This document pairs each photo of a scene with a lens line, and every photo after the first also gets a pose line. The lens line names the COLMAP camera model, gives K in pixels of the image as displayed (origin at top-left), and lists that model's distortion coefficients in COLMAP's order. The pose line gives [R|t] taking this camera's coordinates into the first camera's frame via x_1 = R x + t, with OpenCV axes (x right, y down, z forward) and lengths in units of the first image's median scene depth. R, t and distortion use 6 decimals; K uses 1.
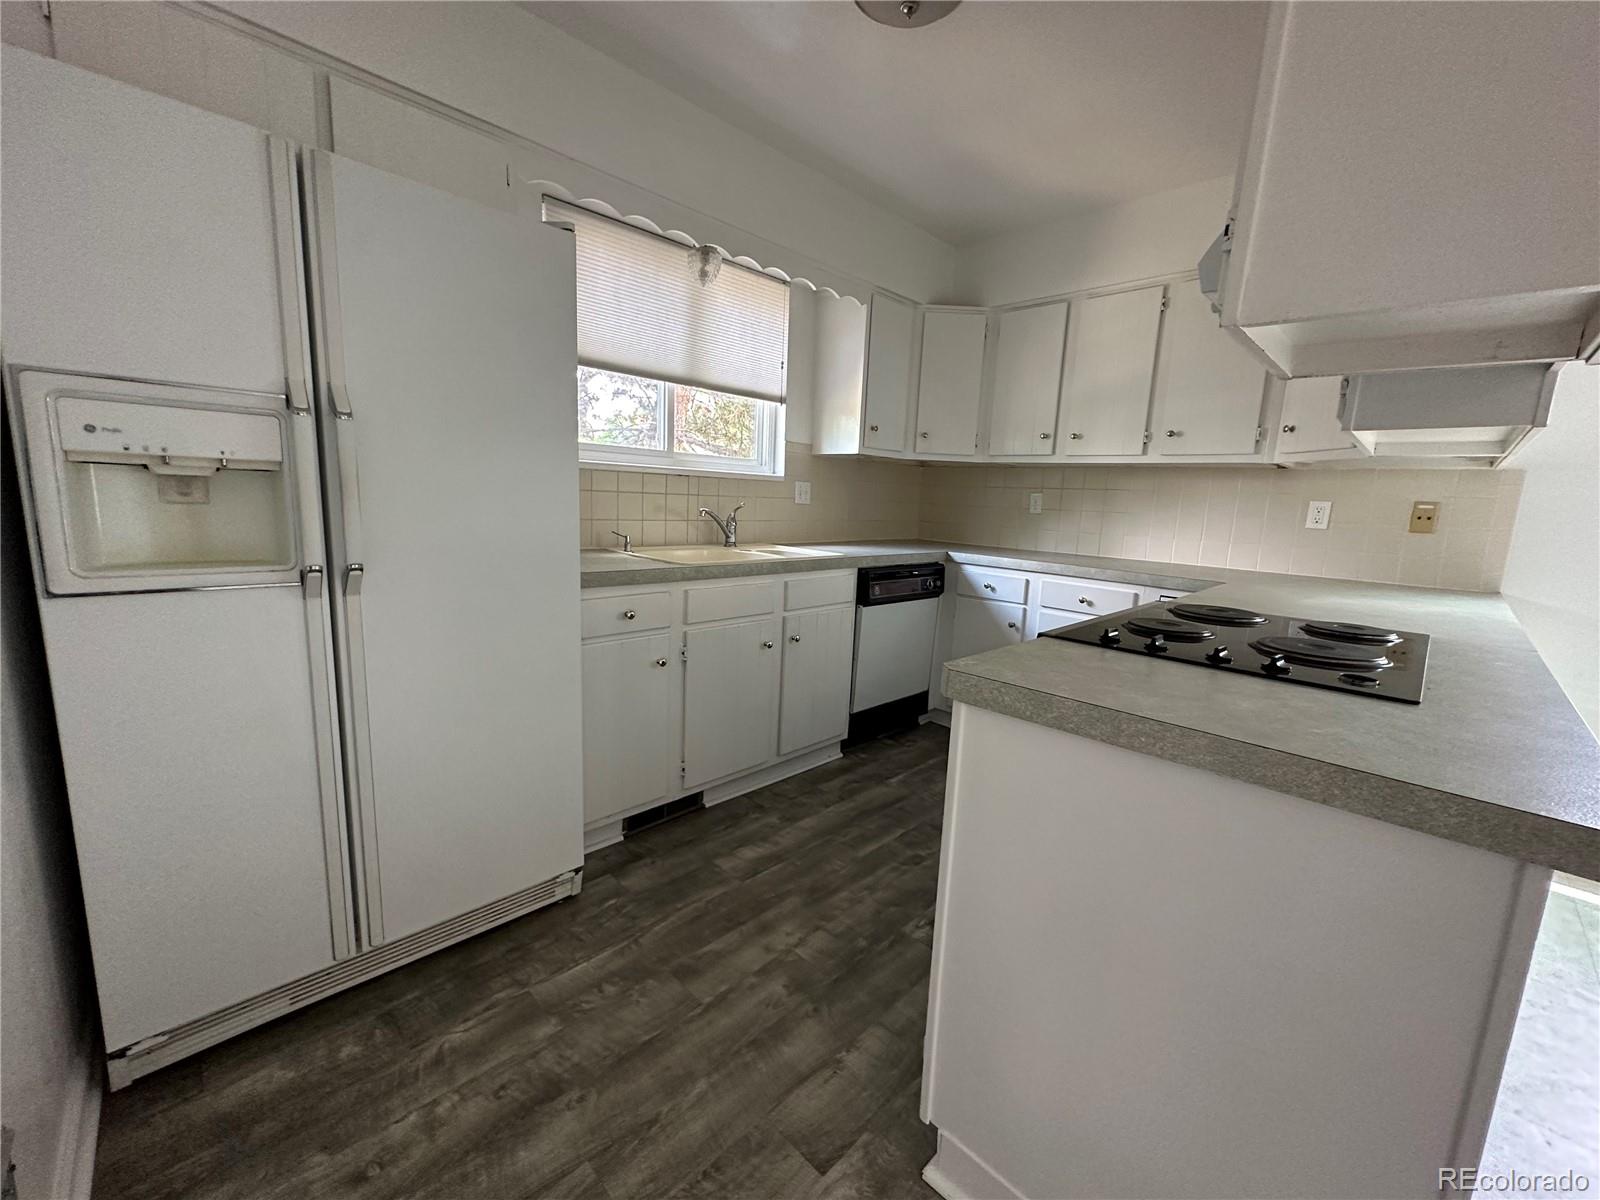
lens RADIAL K [[638.1, 0, 798.0], [0, 638.1, 599.9], [0, 0, 1]] dist [0.001858, -0.000144]
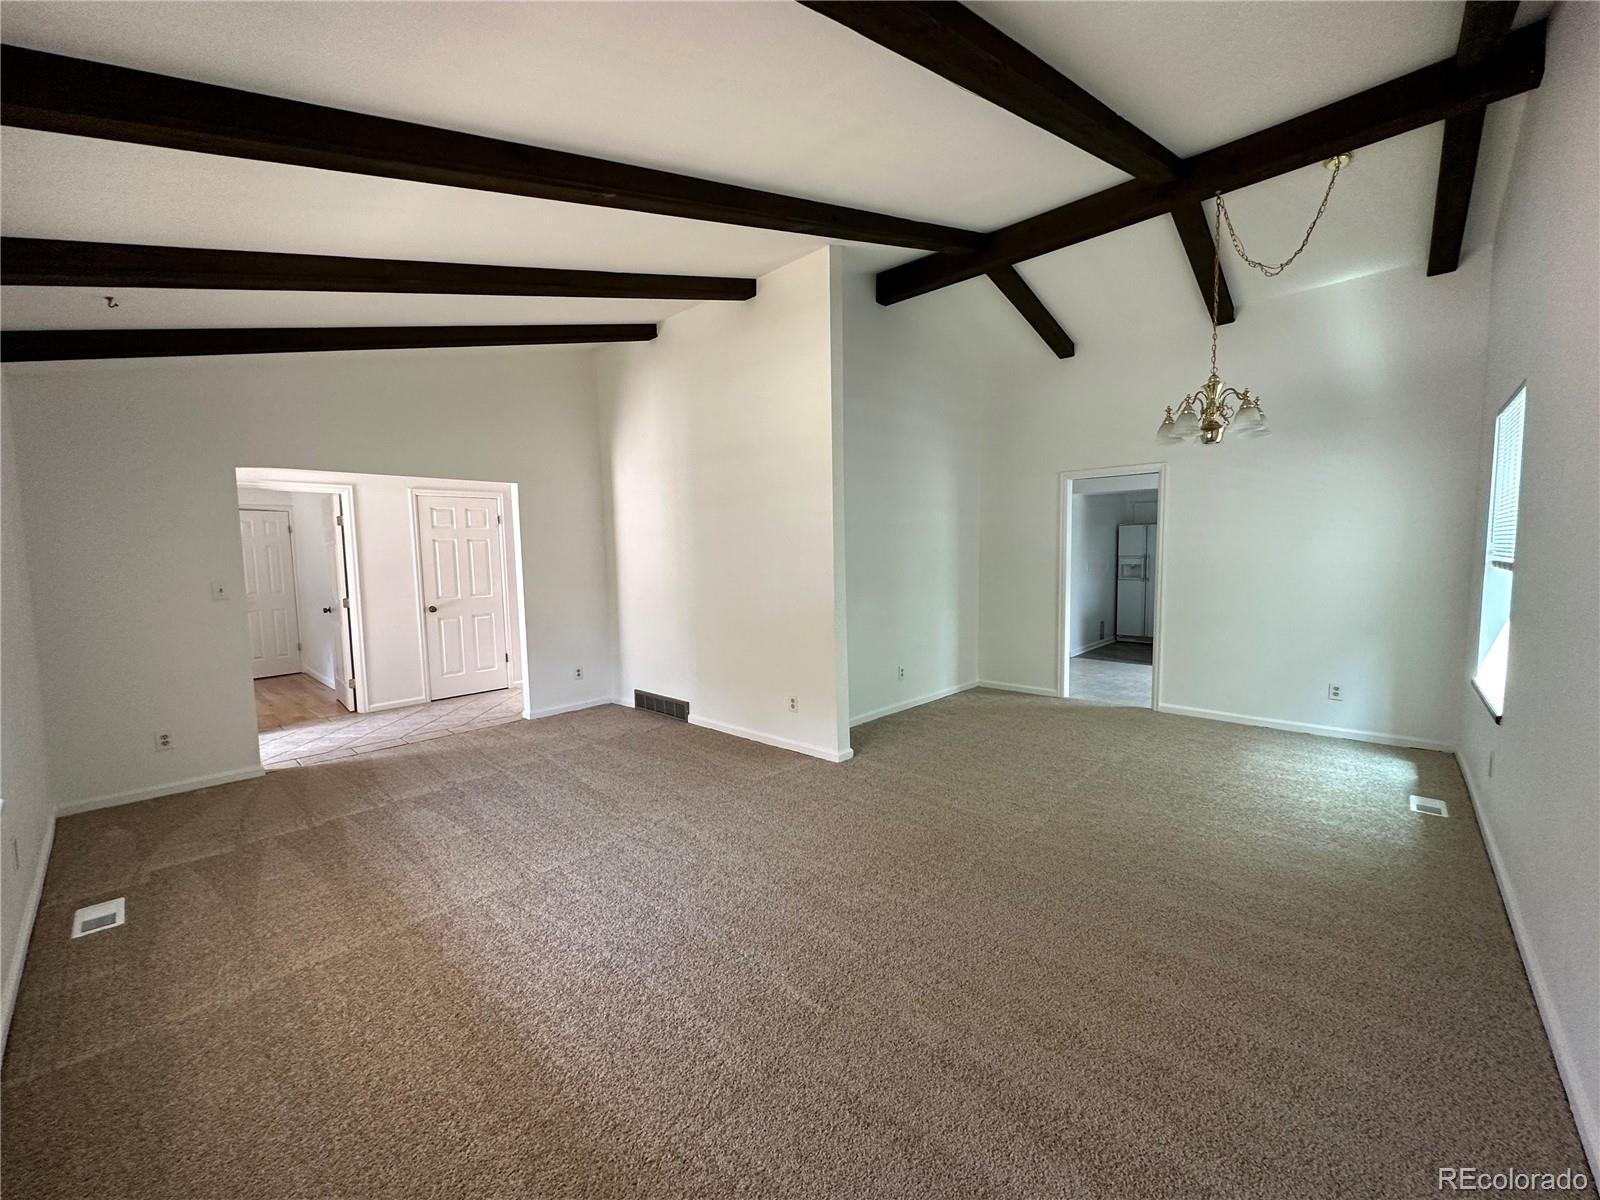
lens RADIAL K [[638.1, 0, 802.2], [0, 638.1, 607.9], [0, 0, 1]] dist [0.001858, -0.000144]
pose [[0.050721, 0.029913, -0.998265, 3.368222], [-0.144084, 0.989314, 0.022324, 0.364759], [0.988265, 0.142701, 0.054489, -1.708596]]
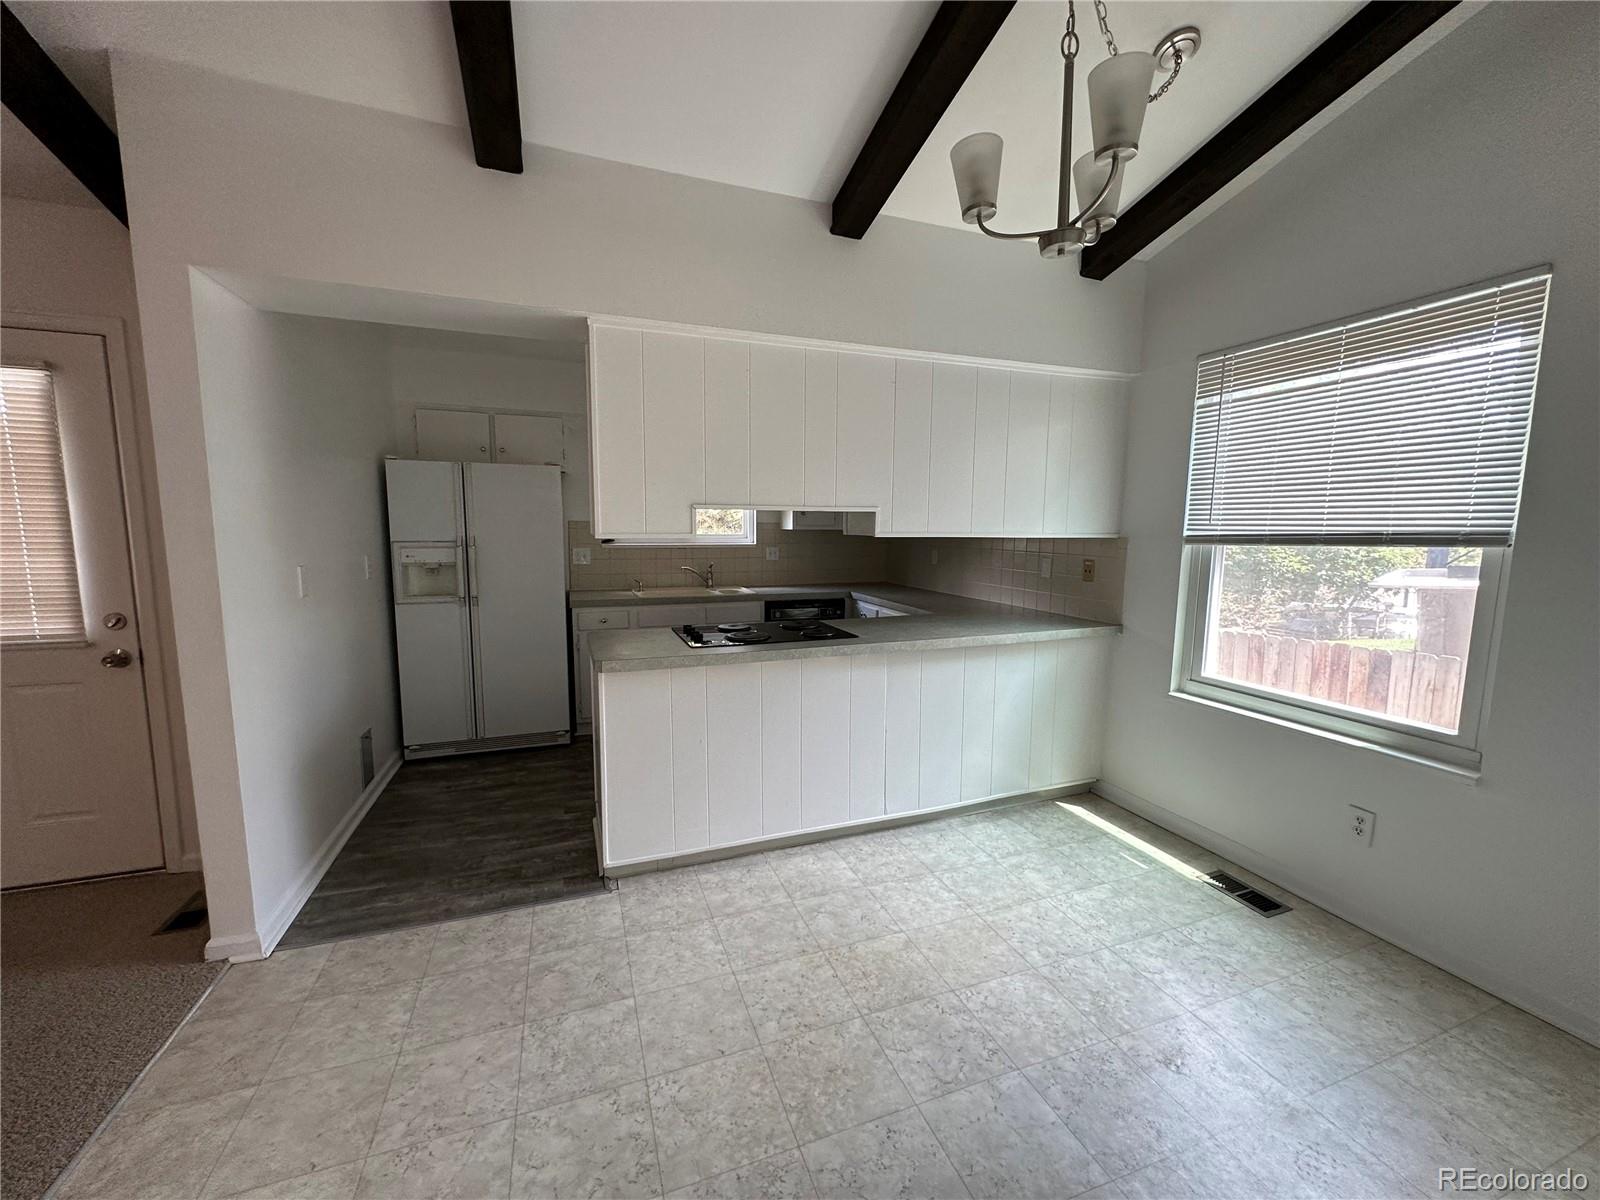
lens RADIAL K [[638.1, 0, 800.1], [0, 638.1, 600.4], [0, 0, 1]] dist [0.001858, -0.000144]
pose [[0.911886, 0.011848, -0.410272, 0.974449], [-0.033693, 0.998370, -0.046056, 0.025219], [0.409058, 0.055821, 0.910800, -0.548643]]
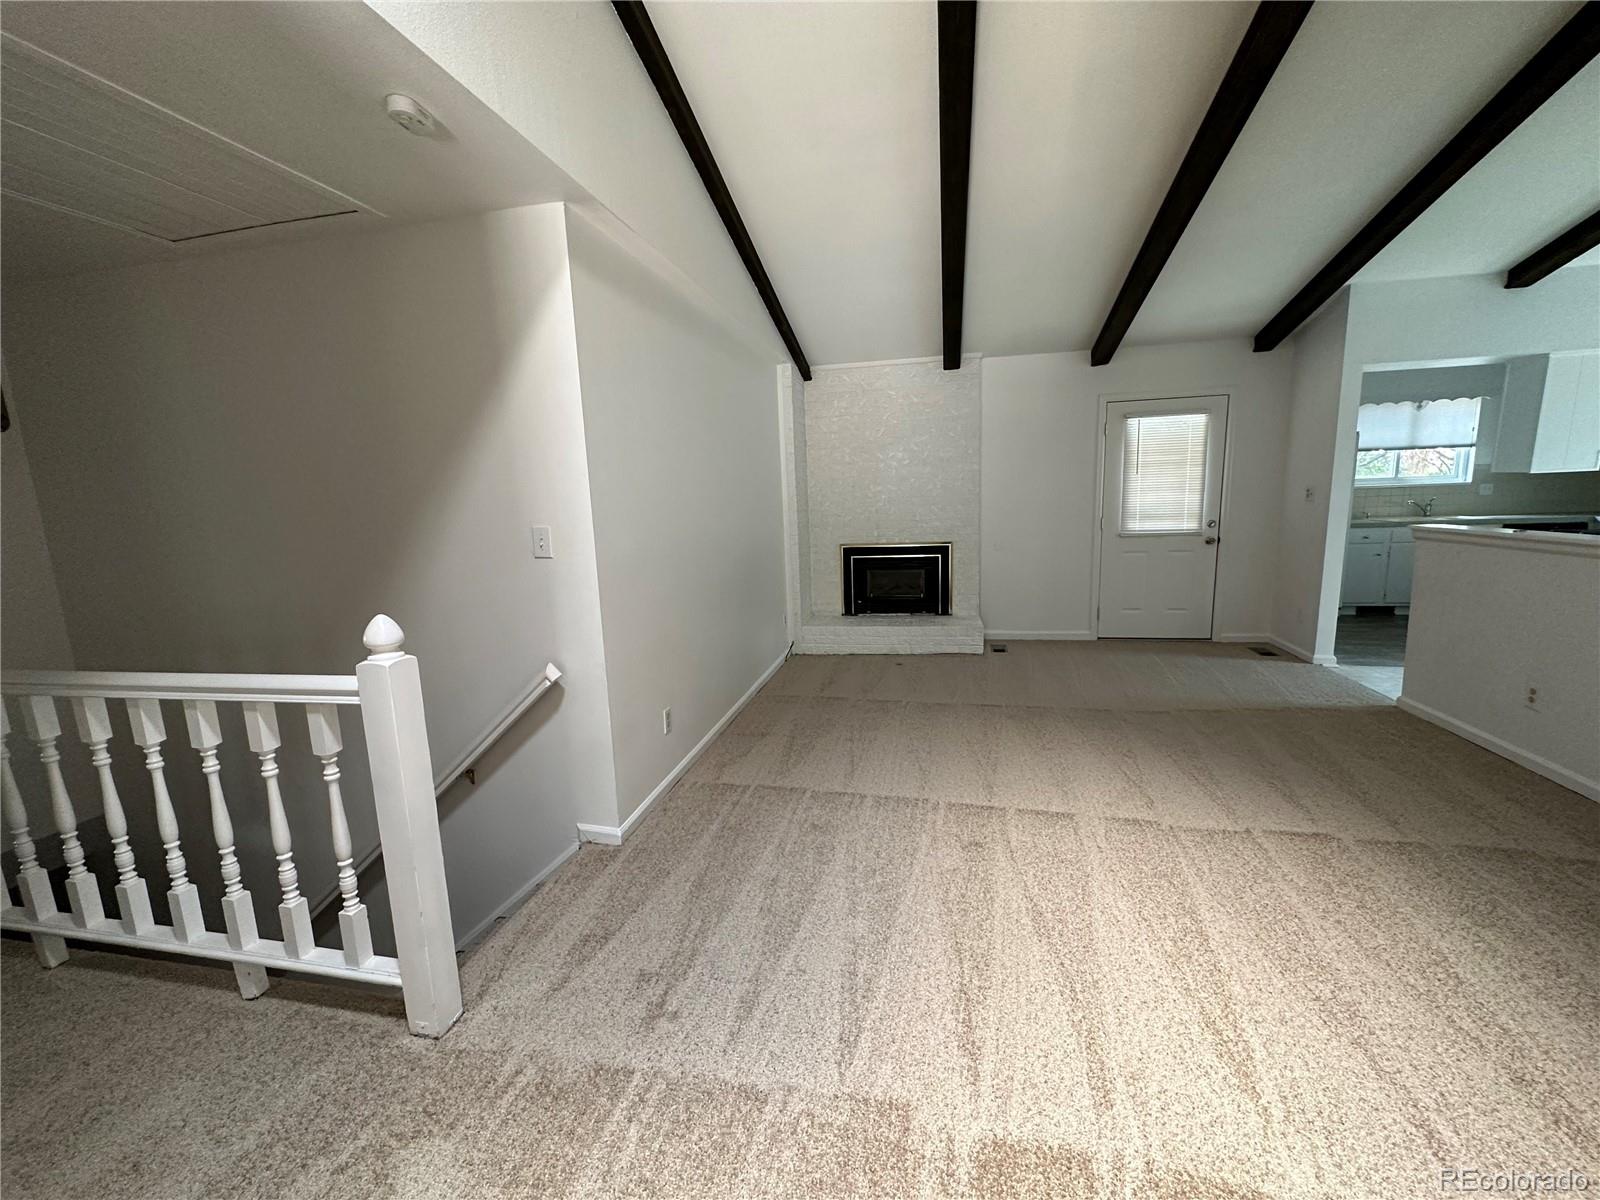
lens RADIAL K [[638.1, 0, 803.5], [0, 638.1, 599.4], [0, 0, 1]] dist [0.001858, -0.000144]
pose [[0.555341, 0.073759, -0.828346, 0.667965], [-0.068599, 0.996727, 0.042762, 0.310356], [0.828789, 0.033076, 0.558583, -2.468102]]
